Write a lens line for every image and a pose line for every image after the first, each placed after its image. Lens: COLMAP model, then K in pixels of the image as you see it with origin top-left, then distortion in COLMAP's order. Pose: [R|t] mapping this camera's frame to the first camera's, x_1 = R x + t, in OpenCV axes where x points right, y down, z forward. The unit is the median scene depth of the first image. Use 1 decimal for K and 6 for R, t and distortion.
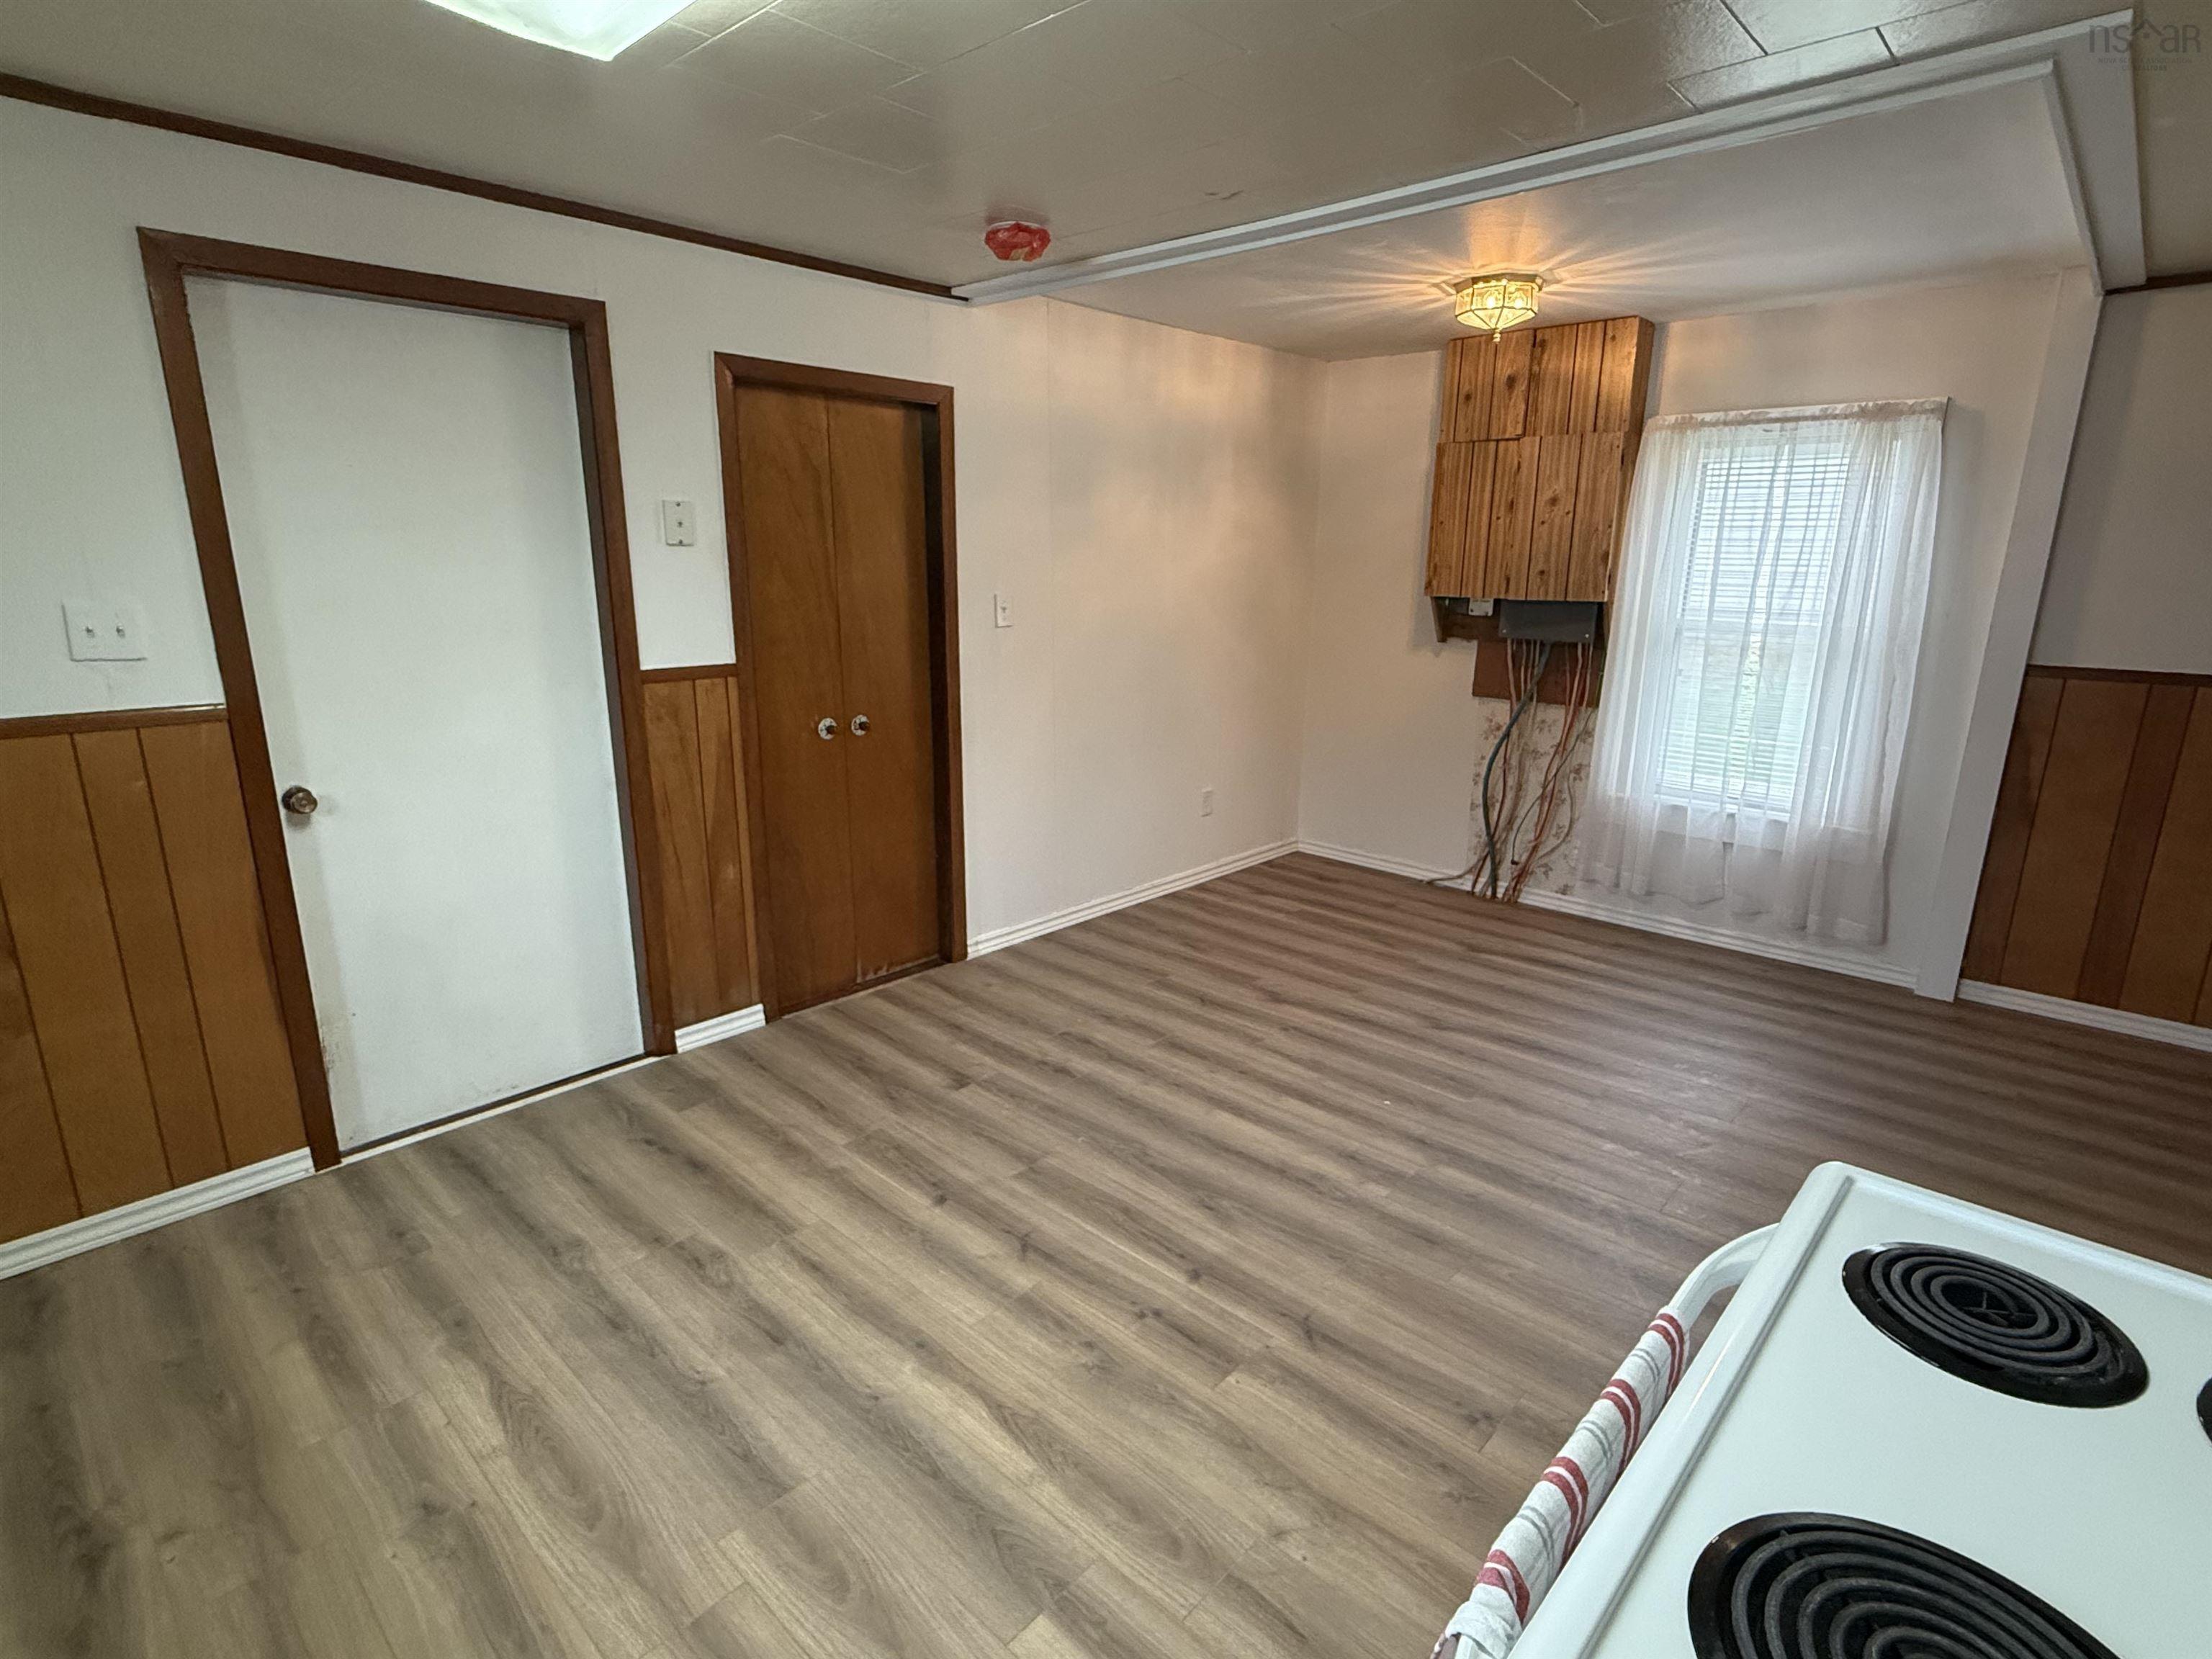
lens RADIAL K [[1101.5, 0, 1103.0], [0, 1101.5, 828.9], [0, 0, 1]] dist [0.004047, -0.000326]
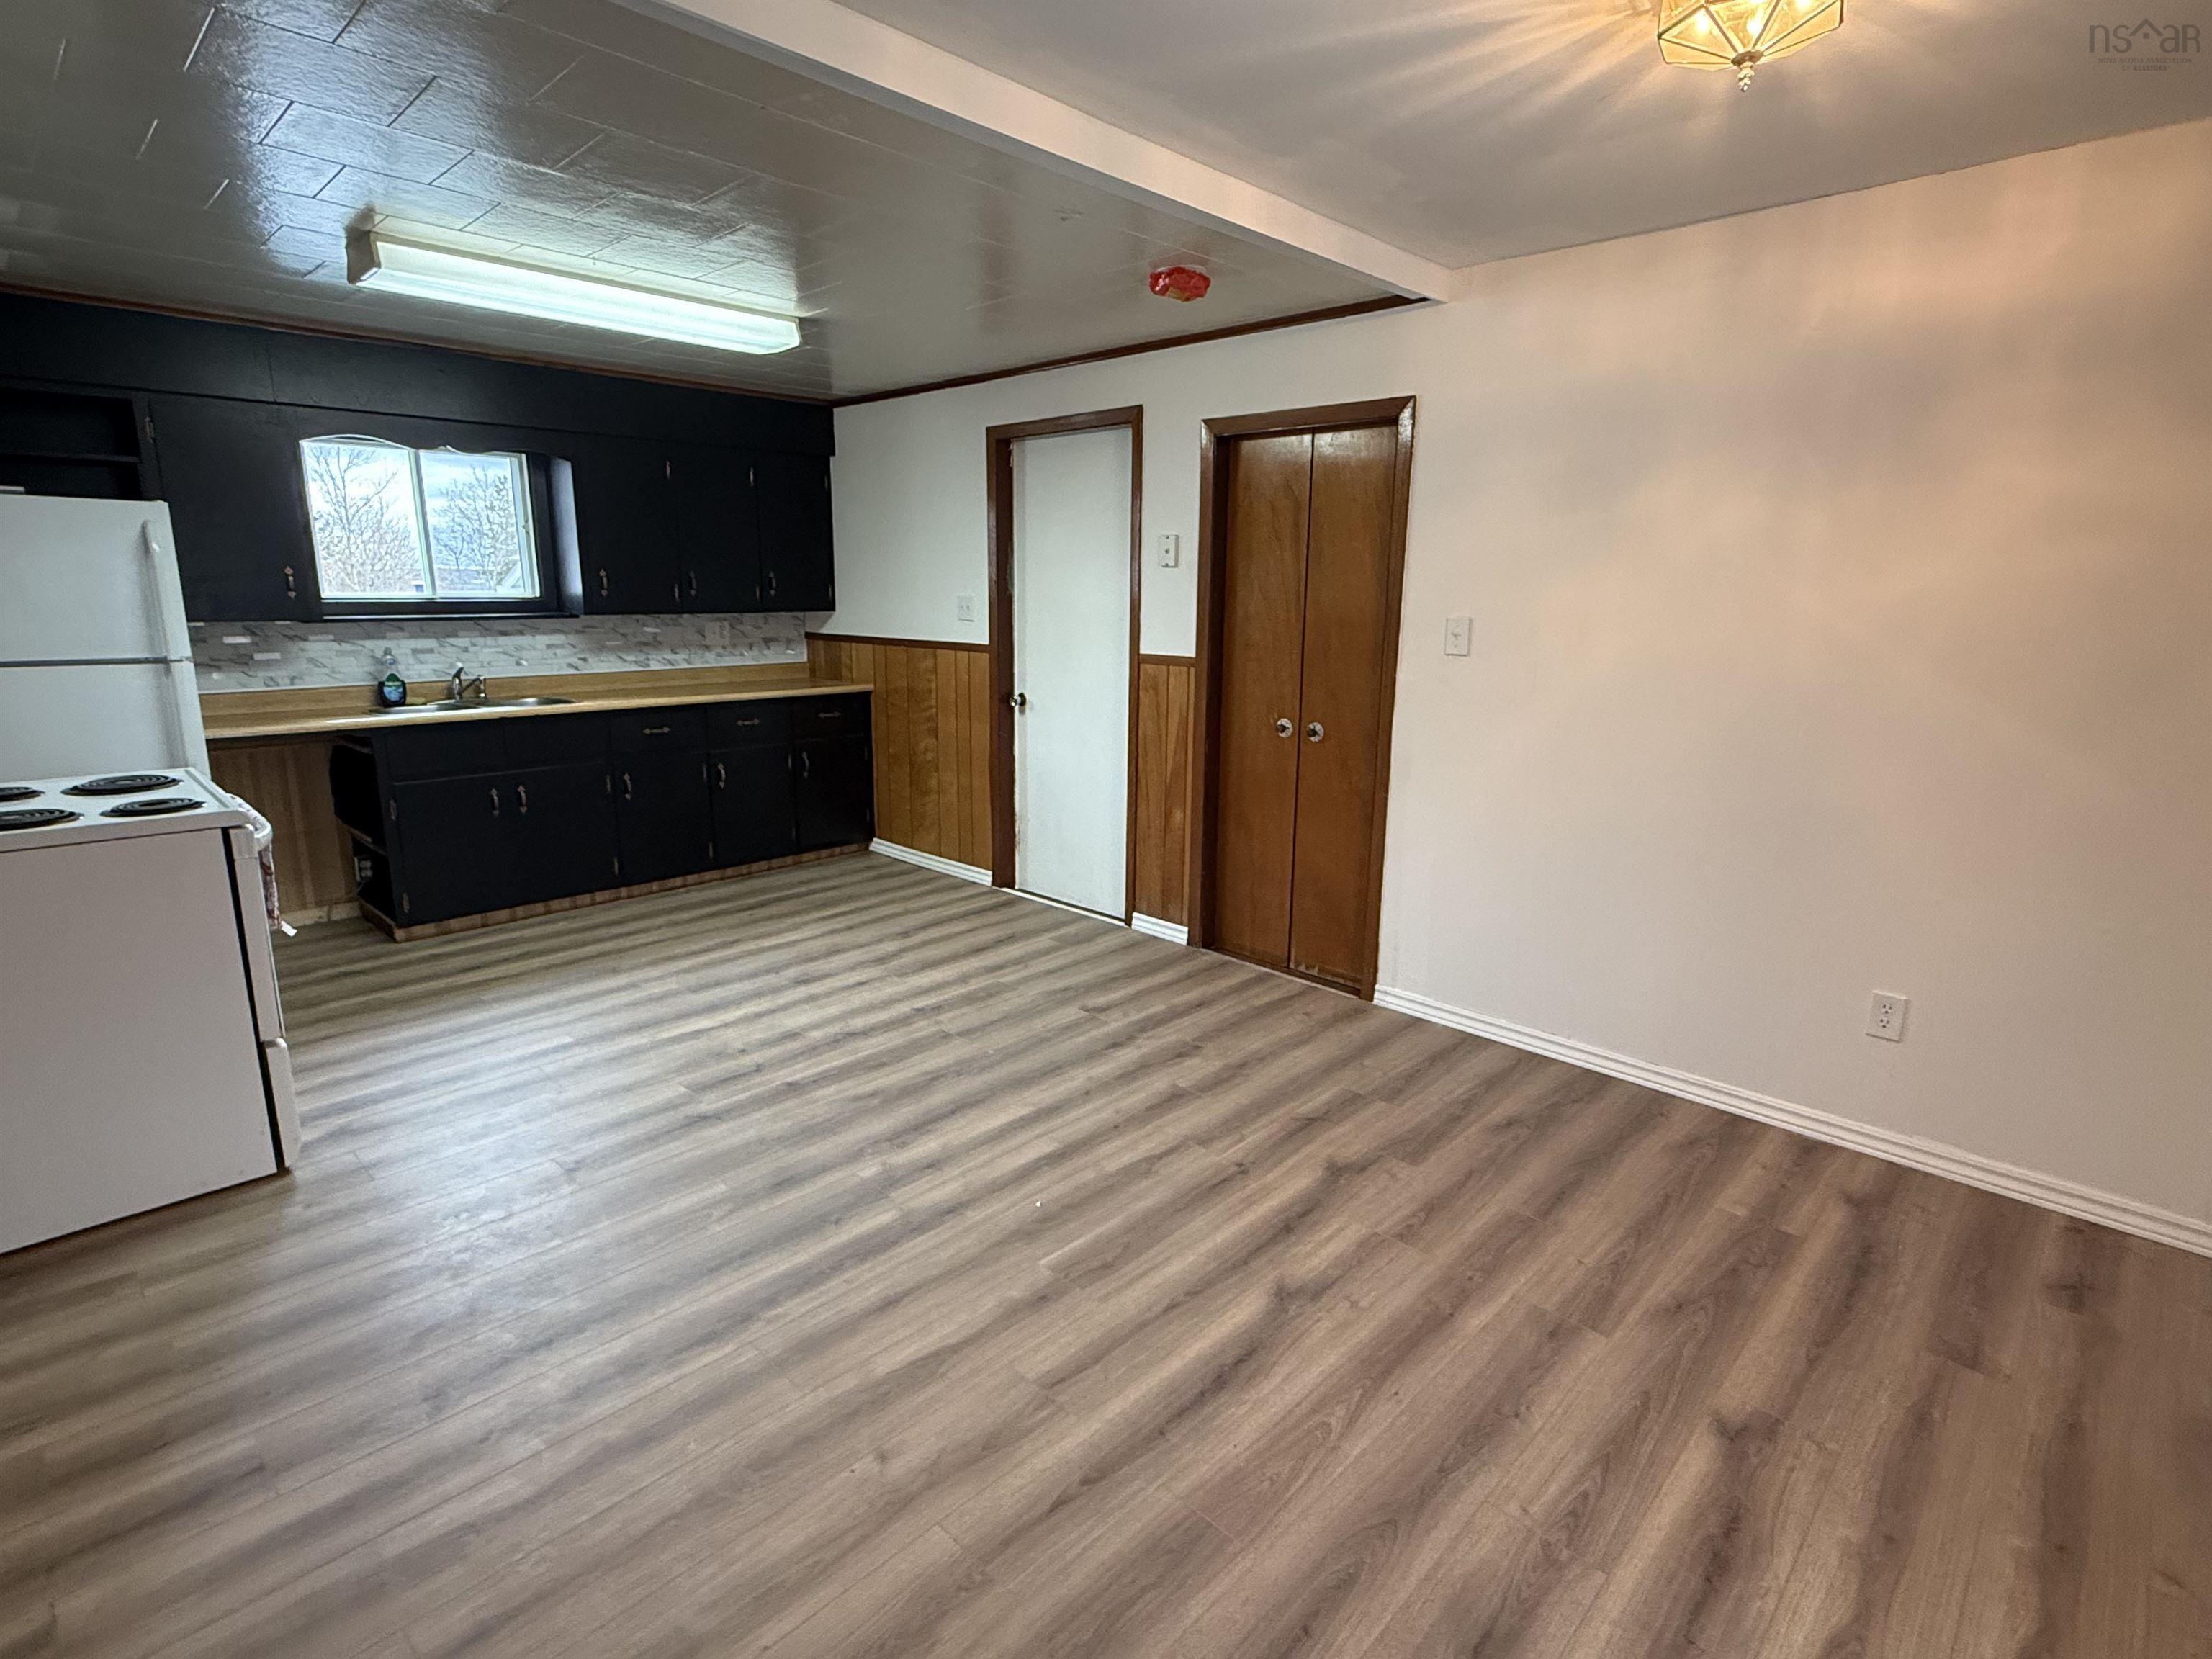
lens RADIAL K [[1101.5, 0, 1107.8], [0, 1101.5, 835.5], [0, 0, 1]] dist [0.004047, -0.000326]
pose [[-0.016664, 0.215079, -0.976454, 0.850206], [-0.253452, 0.943785, 0.212209, -0.175539], [0.967204, 0.251021, 0.038786, 0.787040]]
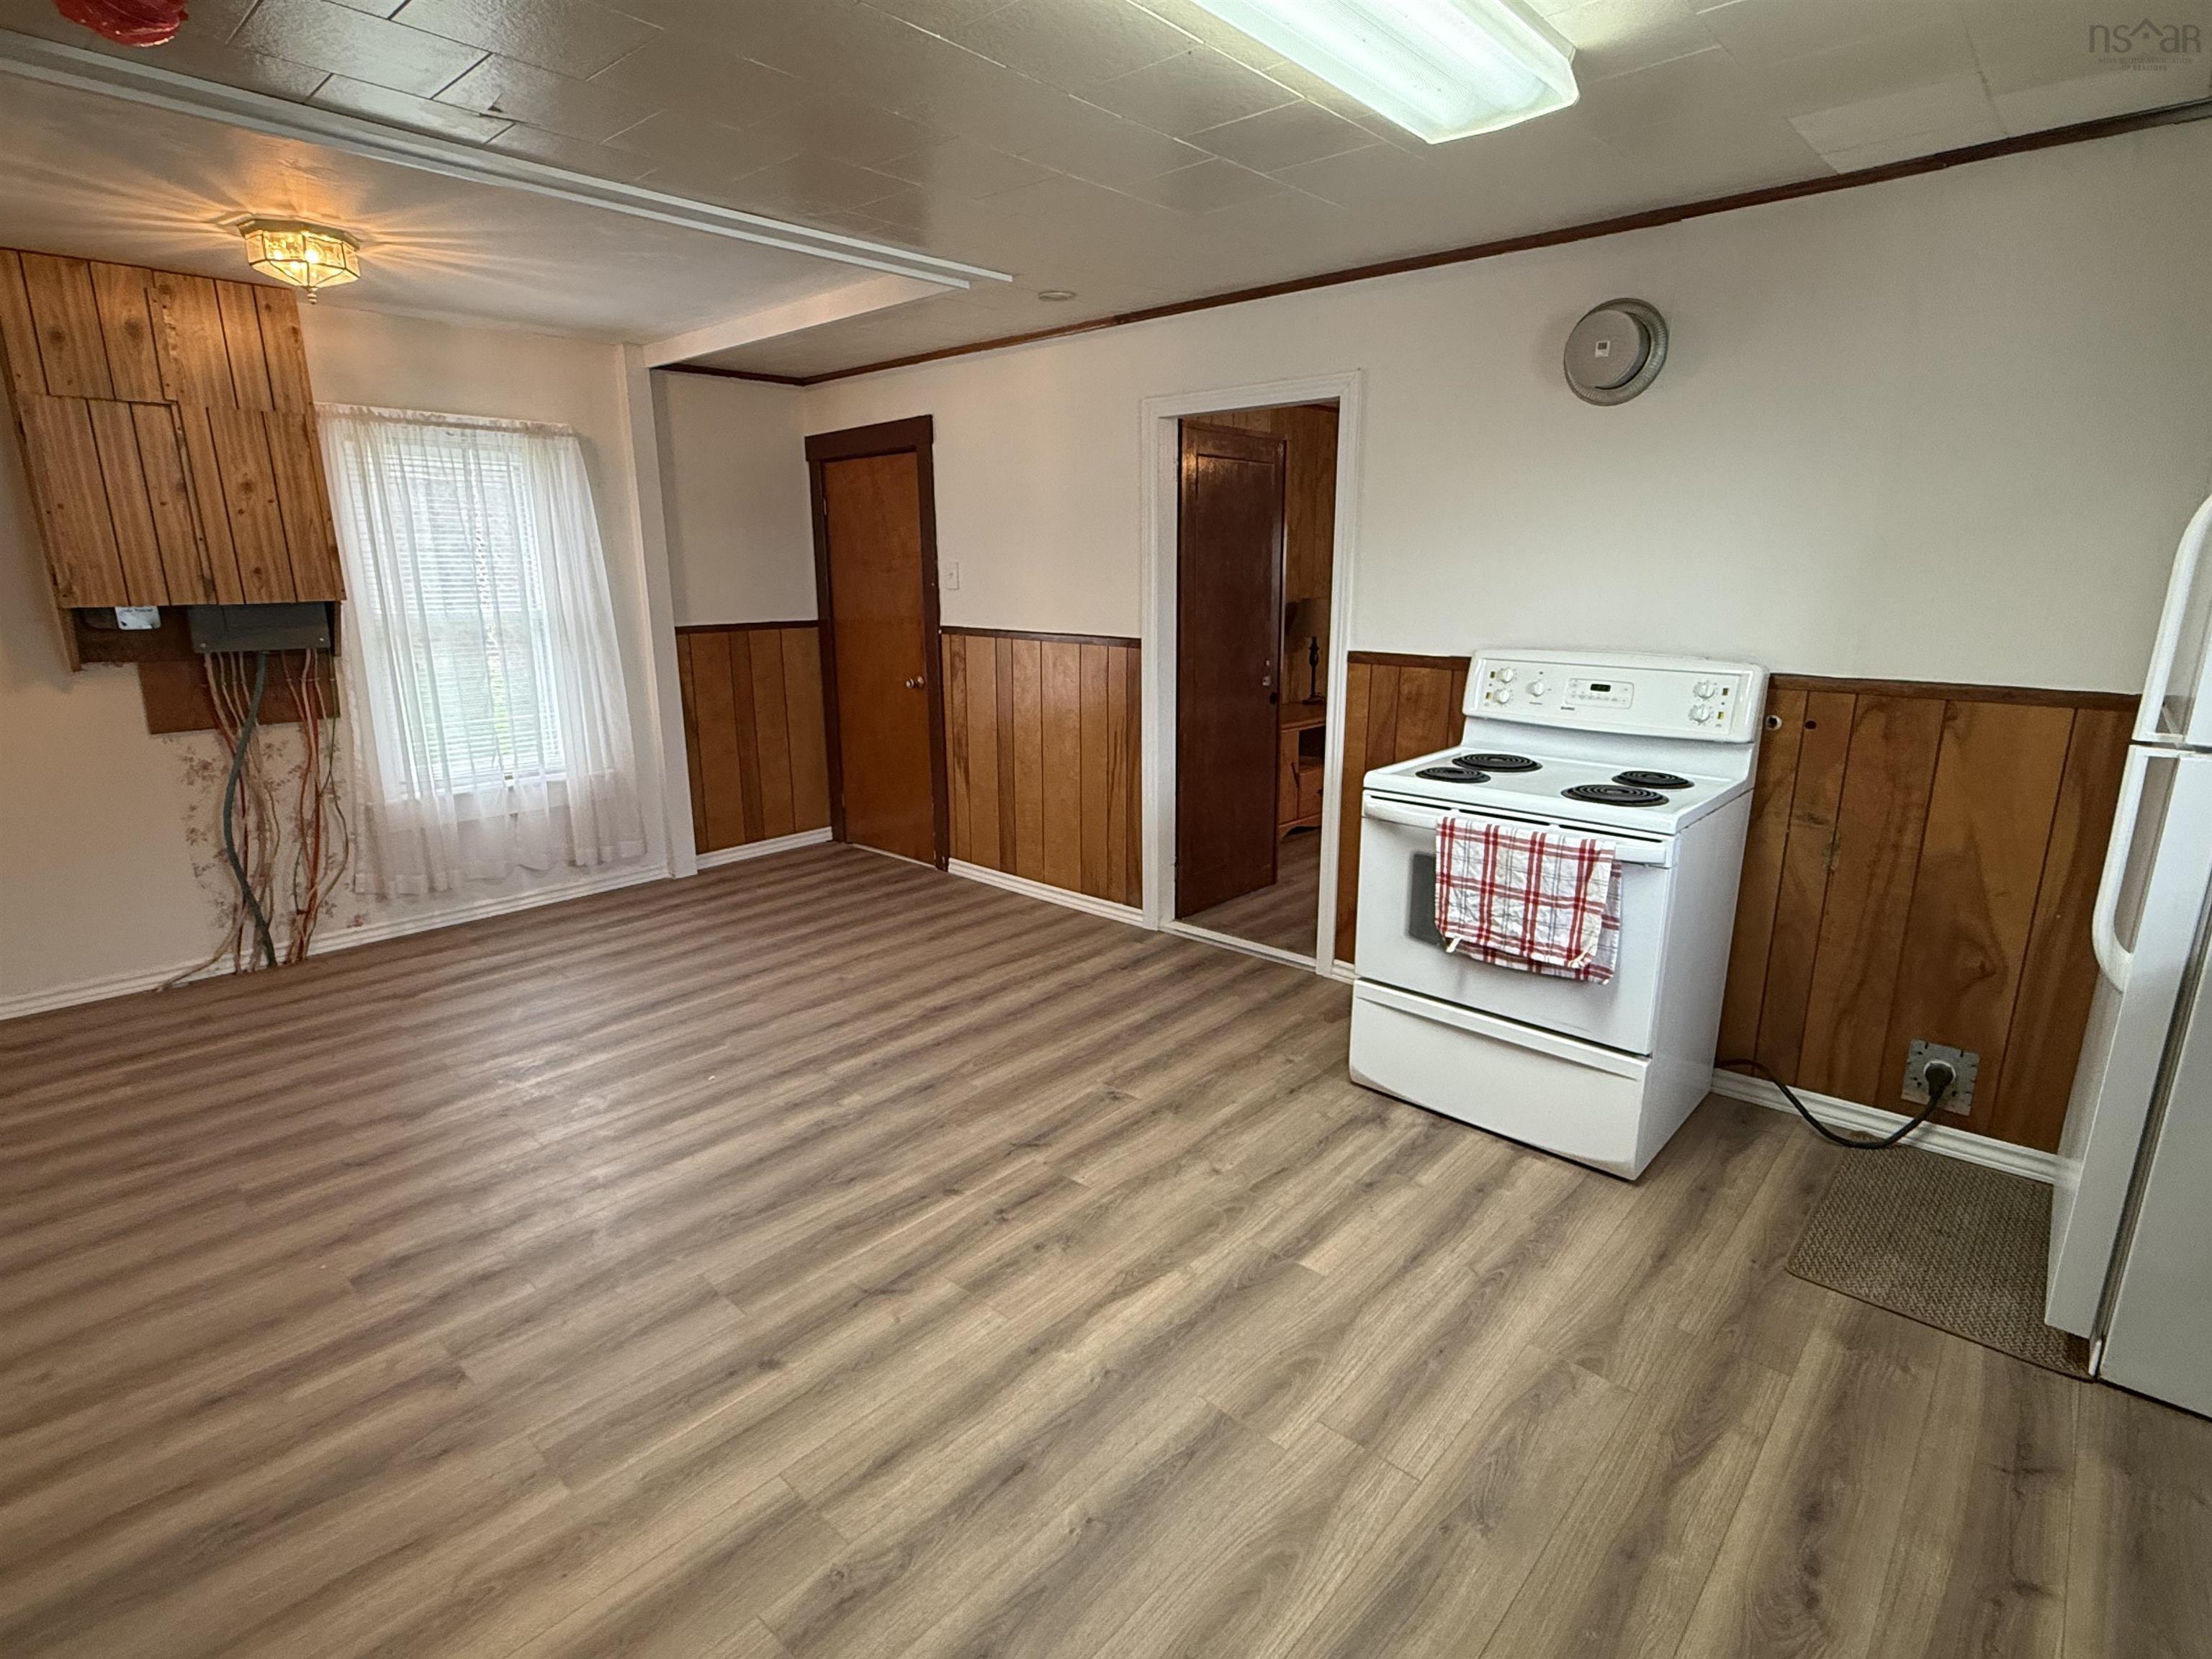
lens RADIAL K [[1101.5, 0, 1099.7], [0, 1101.5, 824.3], [0, 0, 1]] dist [0.004047, -0.000326]
pose [[-0.006229, -0.244820, 0.969549, -0.573468], [0.245387, 0.939548, 0.238821, -0.110747], [-0.969405, 0.239402, 0.054223, 0.443515]]
